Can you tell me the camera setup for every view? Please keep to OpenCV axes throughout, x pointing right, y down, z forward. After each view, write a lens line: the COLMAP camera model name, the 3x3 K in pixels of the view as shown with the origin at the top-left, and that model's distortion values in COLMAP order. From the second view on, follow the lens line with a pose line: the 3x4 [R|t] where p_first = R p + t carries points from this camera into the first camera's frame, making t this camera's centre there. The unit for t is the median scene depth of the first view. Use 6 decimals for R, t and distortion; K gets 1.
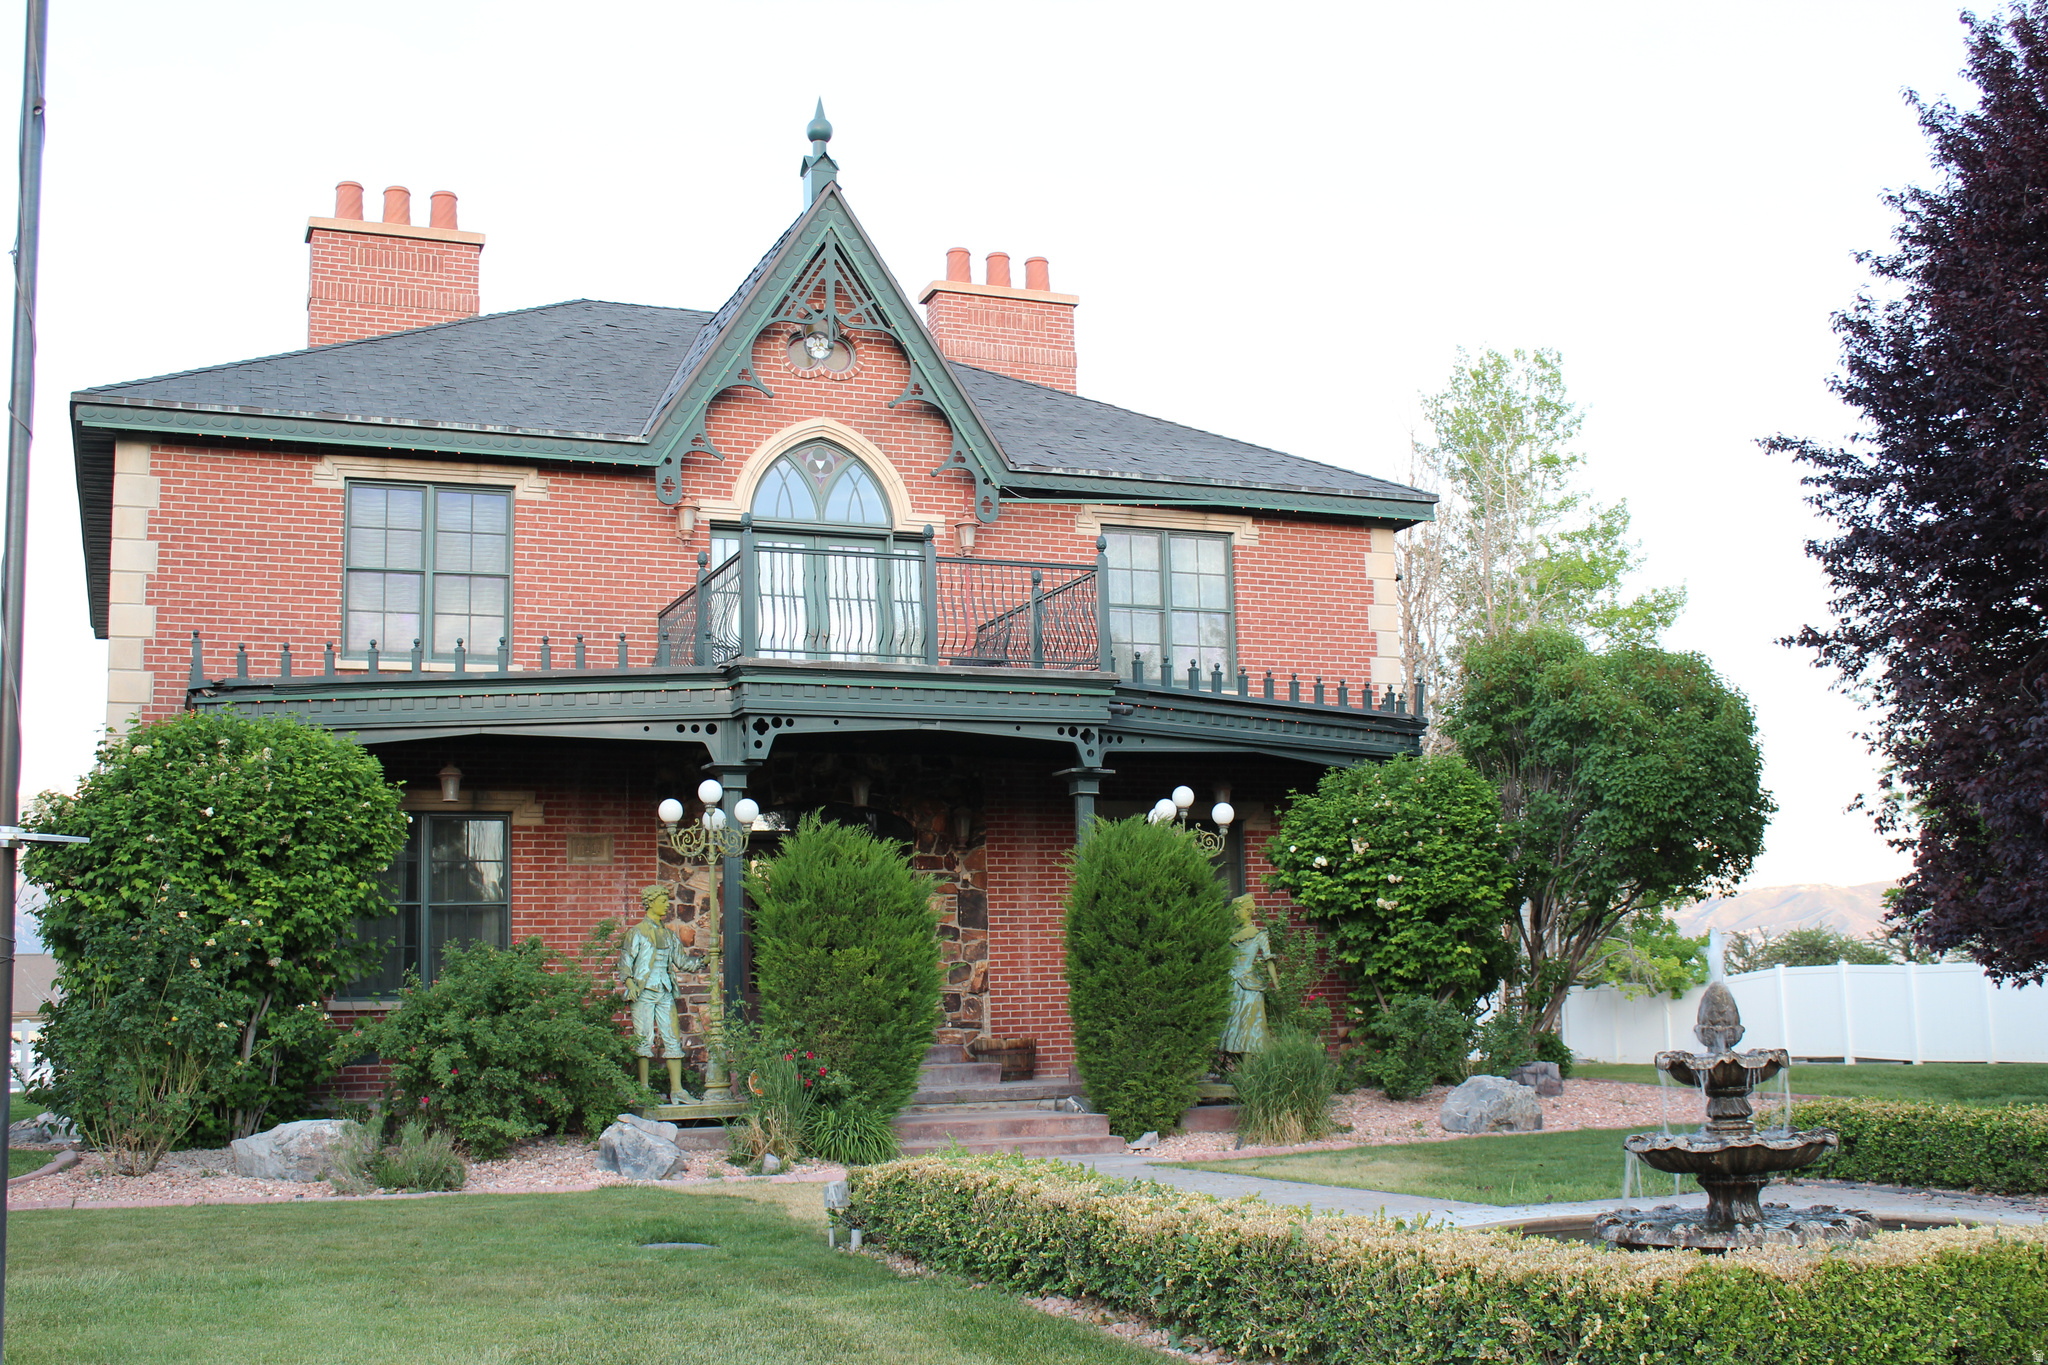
lens RADIAL K [[2190.9, 0, 1017.8], [0, 2190.9, 678.2], [0, 0, 1]] dist [-0.101965, 0.000000]
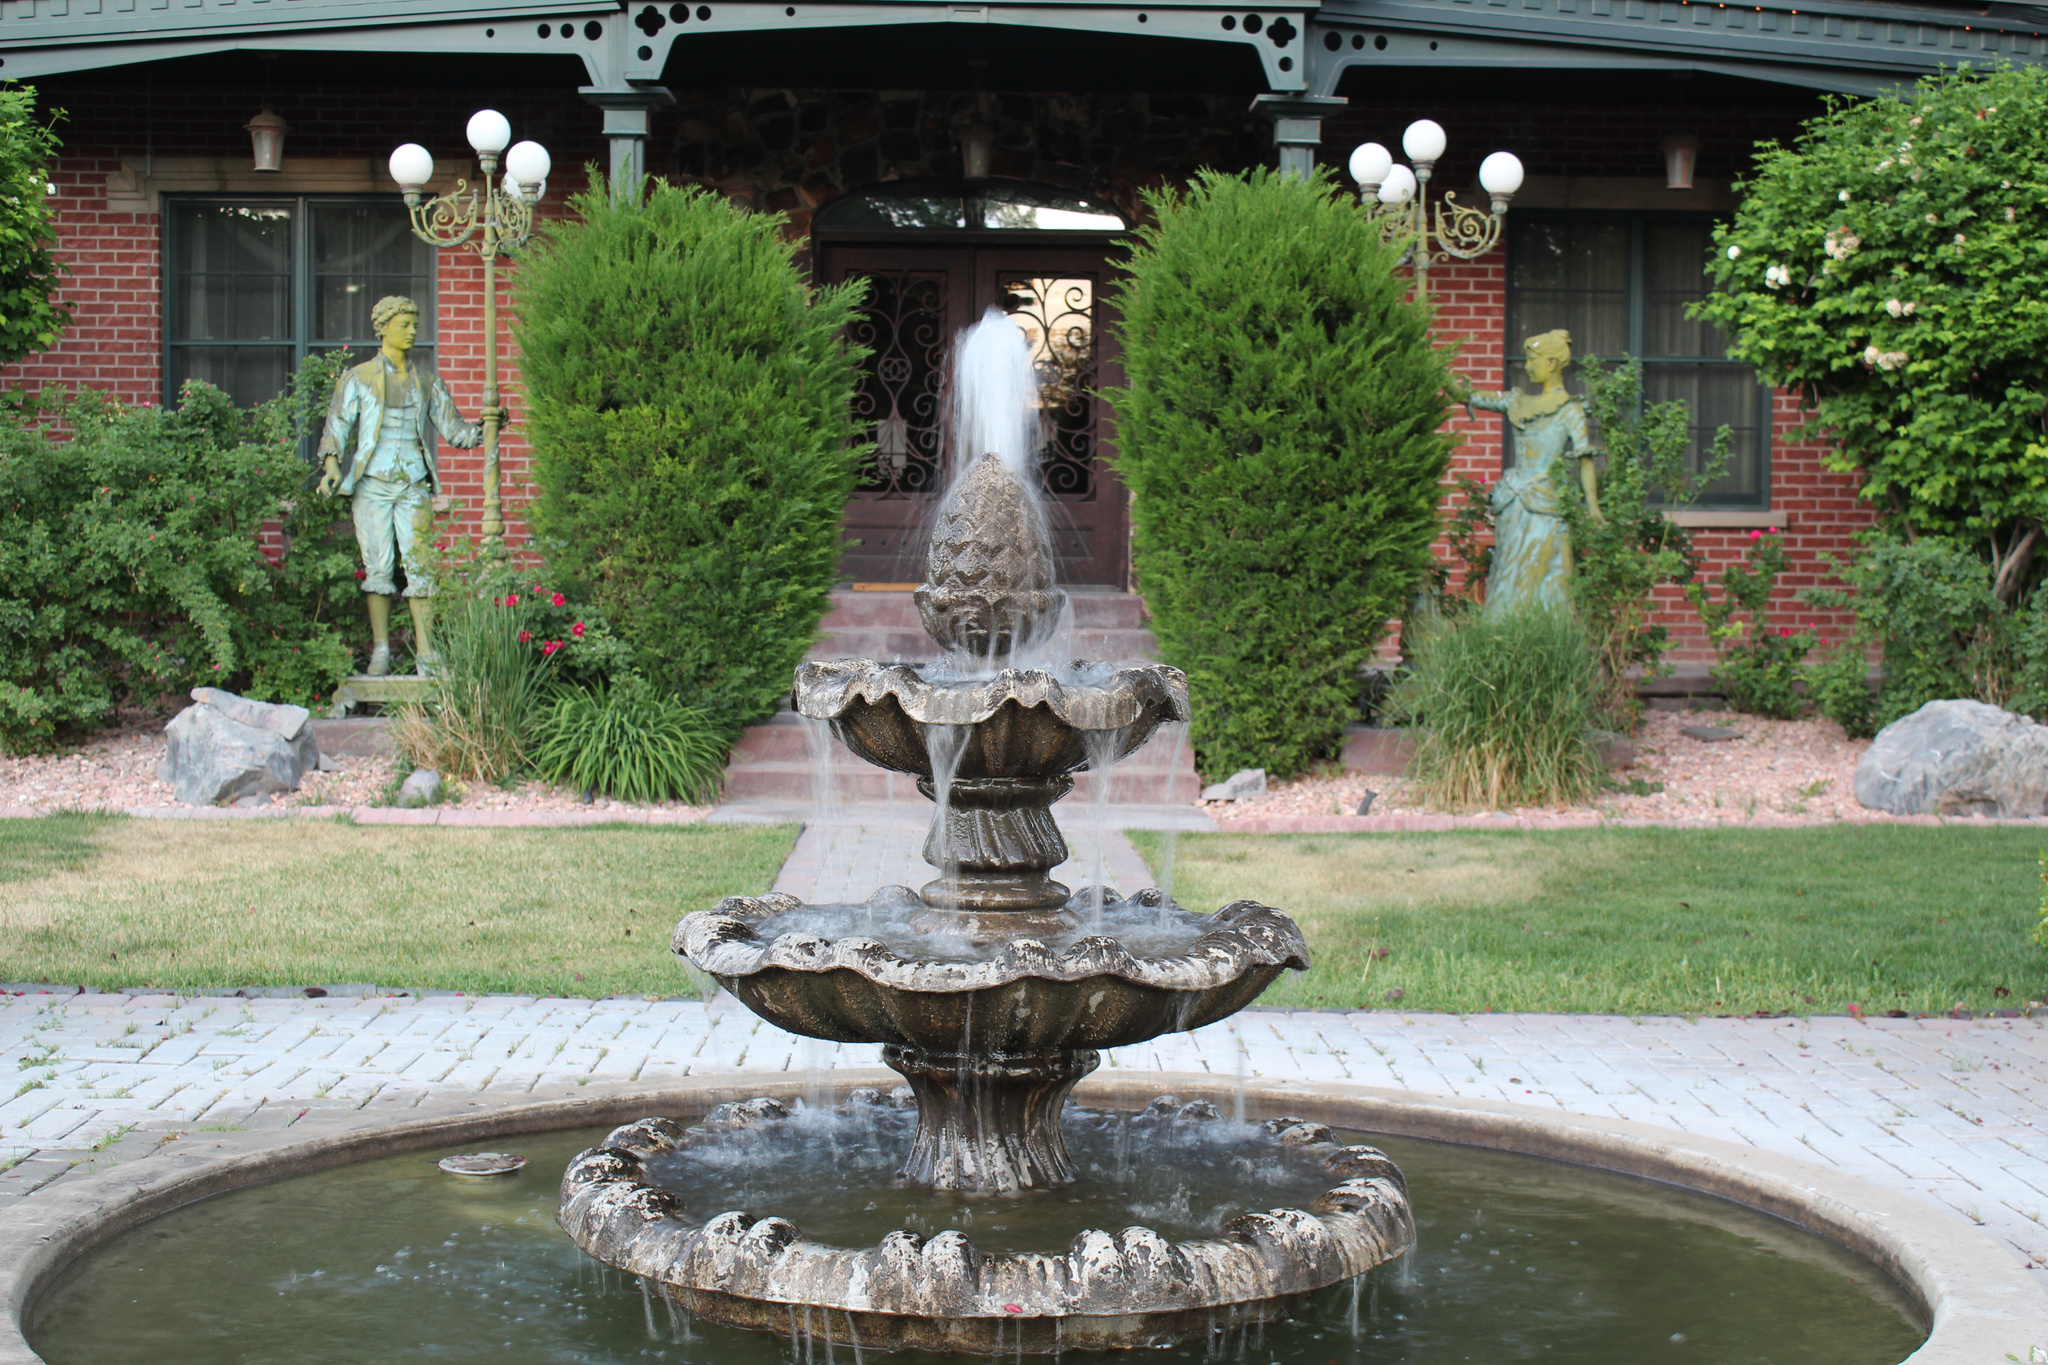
lens RADIAL K [[2972.1, 0, 1032.2], [0, 2972.1, 682.3], [0, 0, 1]] dist [-0.023172, 0.000000]
pose [[0.933614, 0.049946, -0.354782, 0.231709], [0.019551, 0.981658, 0.189646, 0.042197], [0.357747, -0.183992, 0.915513, 0.278029]]
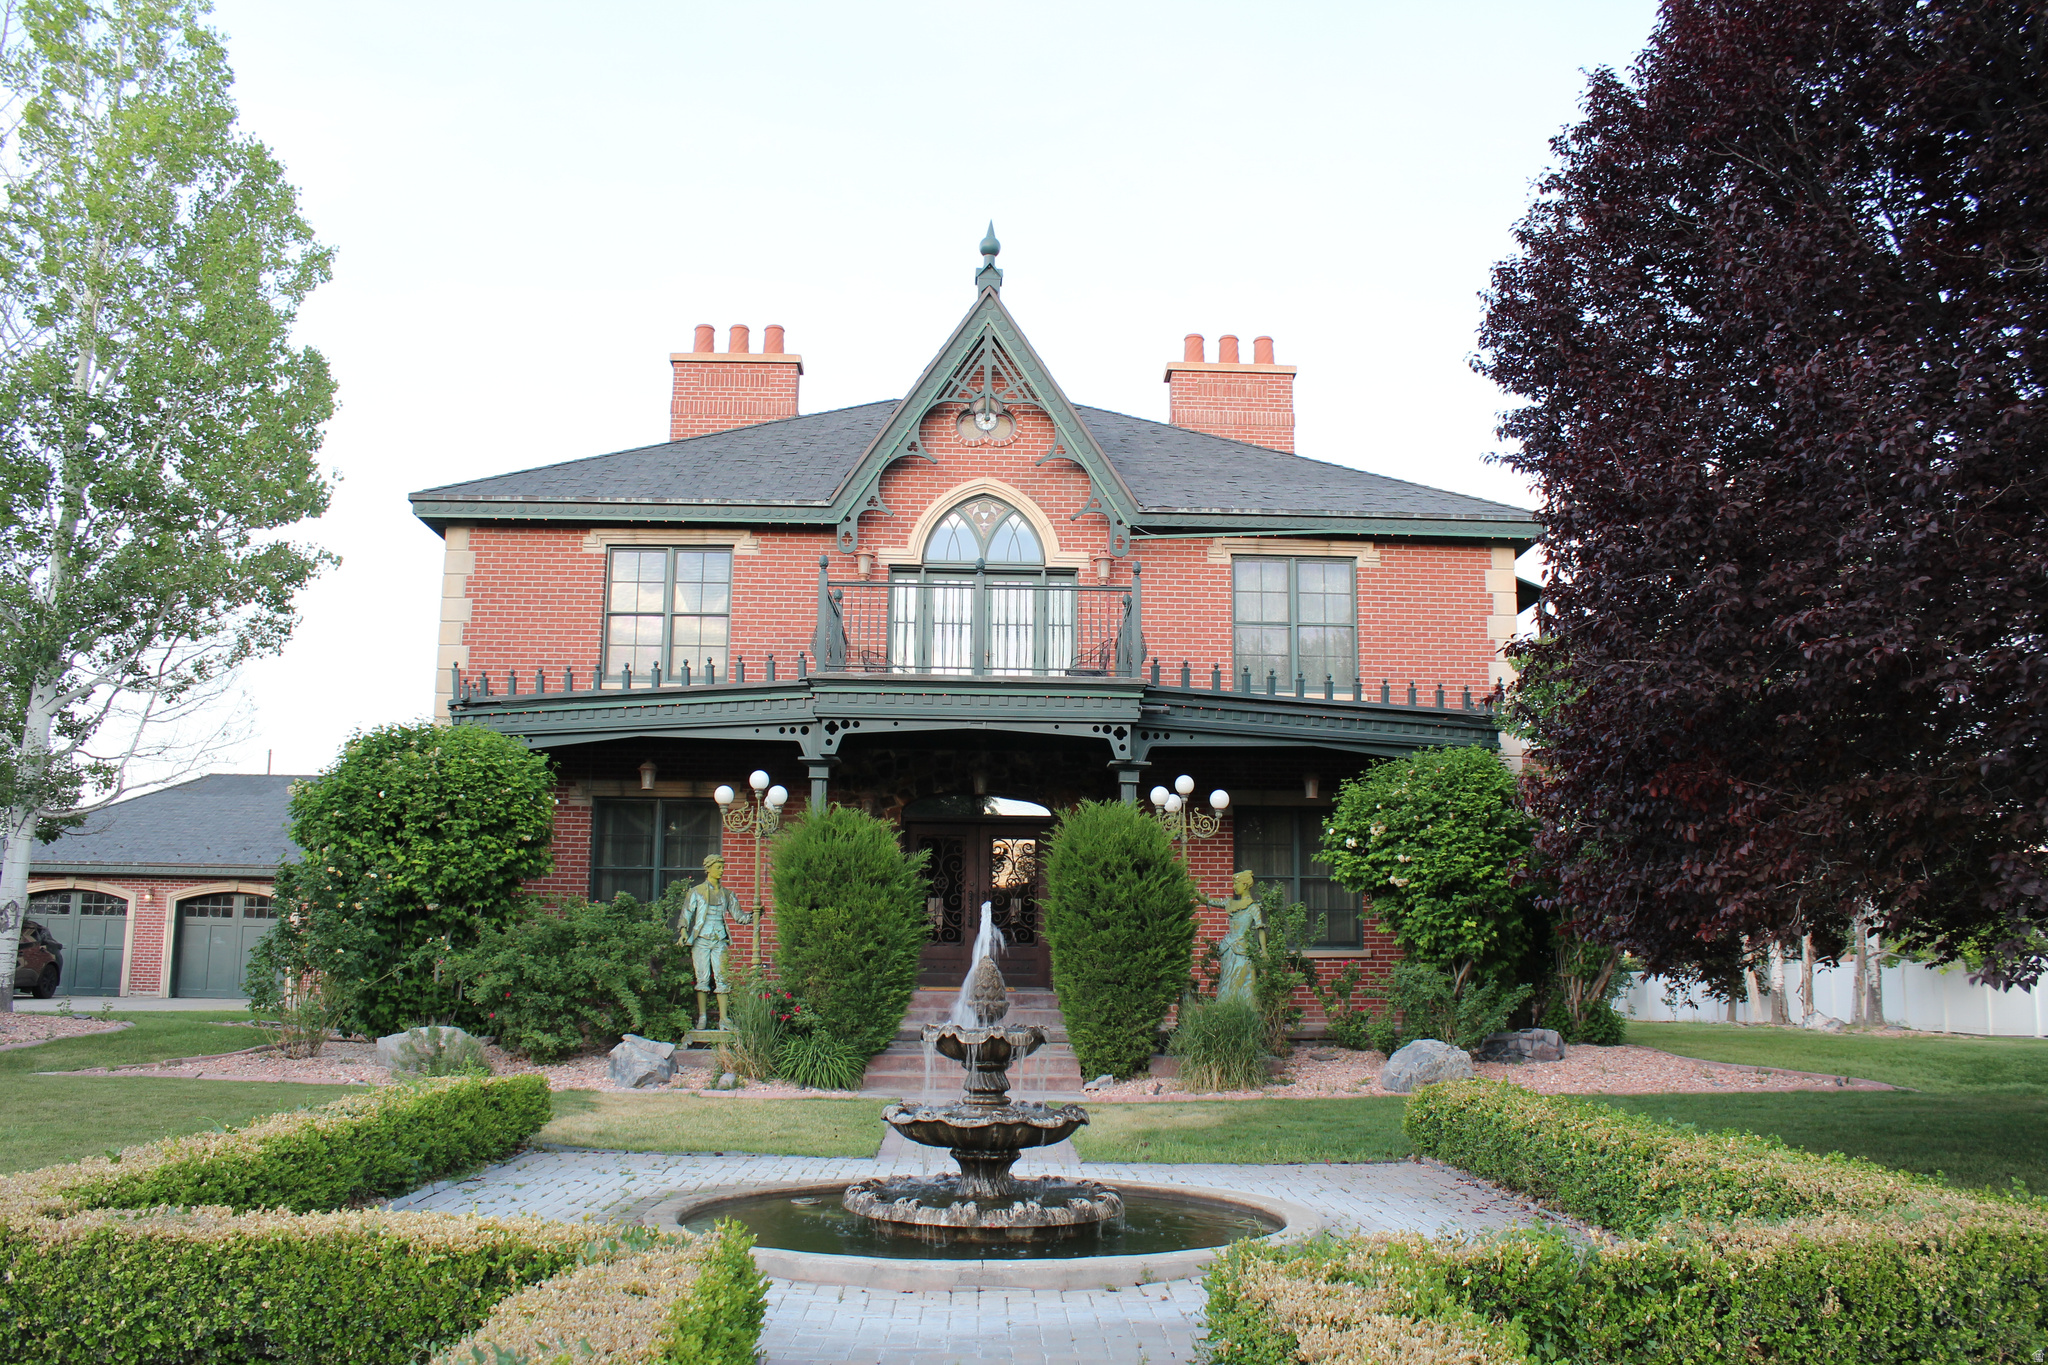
lens RADIAL K [[1704.2, 0, 1029.5], [0, 1704.2, 683.6], [0, 0, 1]] dist [-0.146708, -0.013257]
pose [[0.937404, -0.022371, -0.347526, 0.292497], [0.018251, 0.999719, -0.015125, 0.012489], [0.347766, 0.007835, 0.937548, 0.128141]]
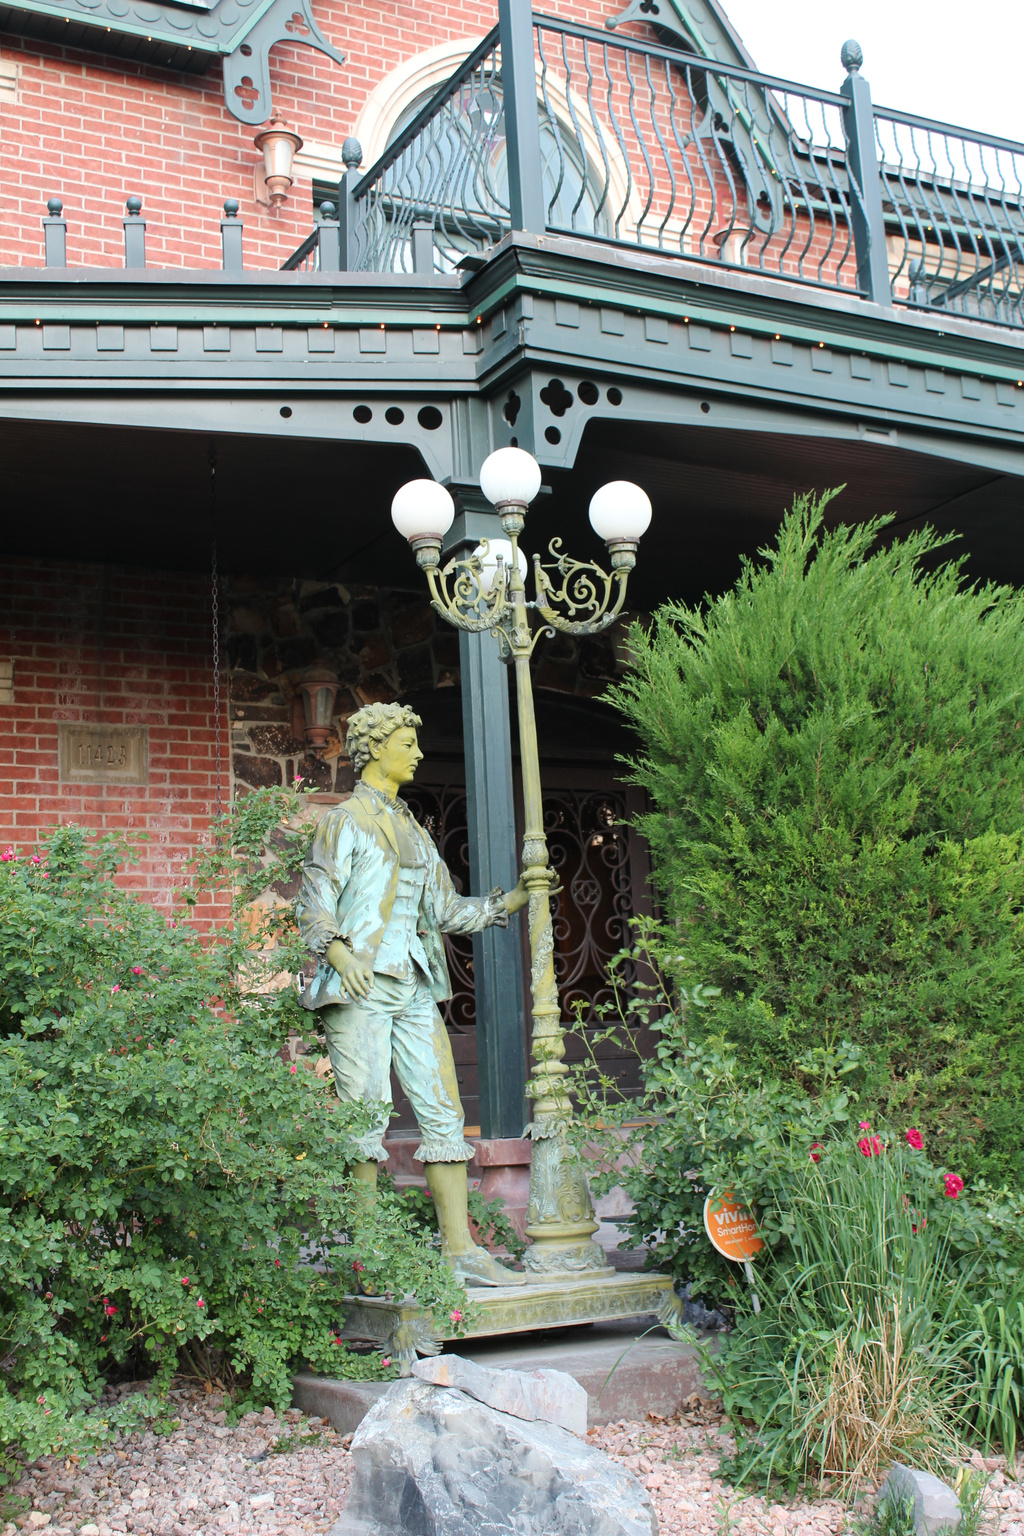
lens RADIAL K [[1875.4, 0, 515.7], [0, 1875.4, 768.2], [0, 0, 1]] dist [-0.054412, 0.000000]
pose [[0.994555, -0.003214, 0.104162, -0.150820], [0.006312, 0.999547, -0.029433, 0.098514], [-0.104020, 0.029930, 0.994125, 0.572906]]
